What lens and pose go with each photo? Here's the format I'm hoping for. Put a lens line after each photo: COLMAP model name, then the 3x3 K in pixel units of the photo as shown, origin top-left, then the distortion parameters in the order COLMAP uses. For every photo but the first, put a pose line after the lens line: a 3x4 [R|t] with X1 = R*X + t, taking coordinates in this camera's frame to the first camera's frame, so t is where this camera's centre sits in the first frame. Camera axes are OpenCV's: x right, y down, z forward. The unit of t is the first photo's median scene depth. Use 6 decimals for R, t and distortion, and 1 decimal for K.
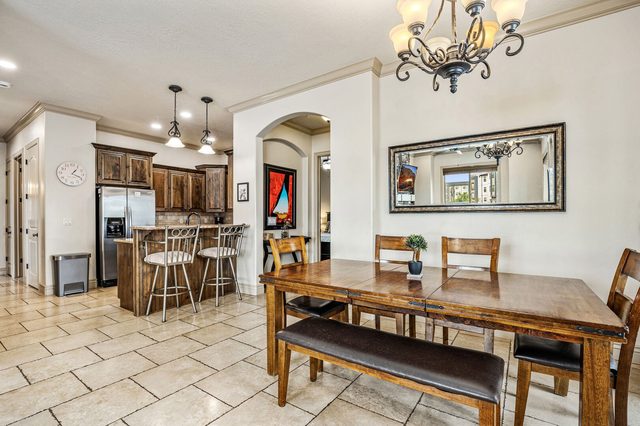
lens RADIAL K [[303.3, 0, 321.7], [0, 303.3, 217.3], [0, 0, 1]] dist [-0.029233, 0.001707]
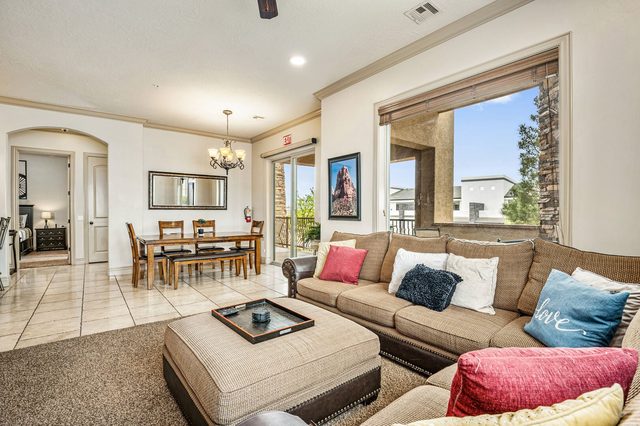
lens RADIAL K [[303.3, 0, 324.2], [0, 303.3, 214.2], [0, 0, 1]] dist [-0.029233, 0.001707]
pose [[0.287557, -0.005493, 0.957748, -1.421346], [-0.002747, 0.999975, 0.006560, -0.000083], [-0.957760, -0.004518, 0.287535, -0.566861]]
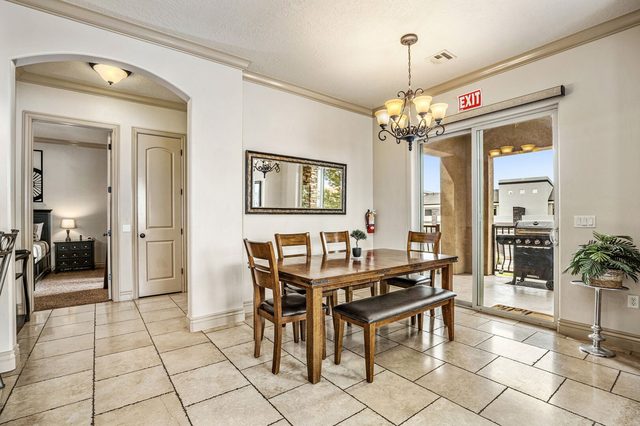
lens RADIAL K [[297.8, 0, 321.4], [0, 297.8, 217.1], [0, 0, 1]] dist [-0.031092, -0.000204]
pose [[0.302013, 0.003406, 0.953298, -0.847165], [0.002699, 0.999987, -0.004428, 0.002890], [-0.953300, 0.003910, 0.302000, 0.560599]]
